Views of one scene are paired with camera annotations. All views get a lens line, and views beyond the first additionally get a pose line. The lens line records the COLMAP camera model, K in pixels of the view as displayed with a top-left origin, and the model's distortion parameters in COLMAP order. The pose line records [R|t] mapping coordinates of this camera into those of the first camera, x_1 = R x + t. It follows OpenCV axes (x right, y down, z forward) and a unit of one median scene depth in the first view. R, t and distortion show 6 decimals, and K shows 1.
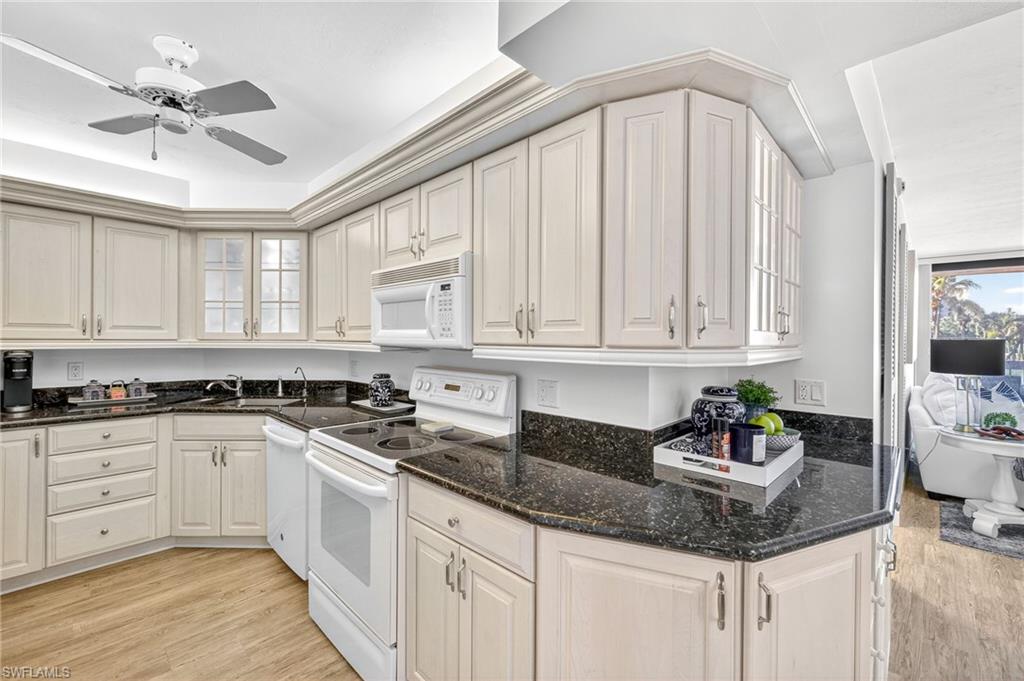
lens RADIAL K [[425.0, 0, 508.2], [0, 425.0, 339.5], [0, 0, 1]] dist [-0.000676, -0.000195]
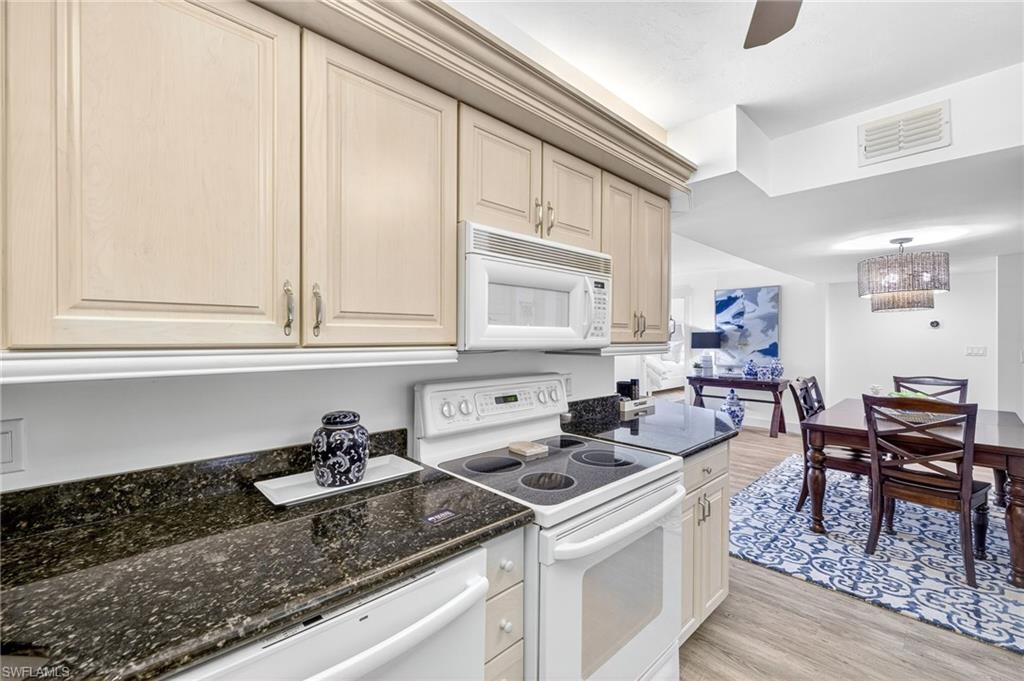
lens RADIAL K [[440.7, 0, 515.5], [0, 440.7, 337.6], [0, 0, 1]] dist [0.015359, 0.000011]
pose [[0.015889, -0.011040, 0.999813, -0.862929], [-0.003624, 0.999932, 0.011099, -0.010184], [-0.999867, -0.003800, 0.015848, 0.877495]]
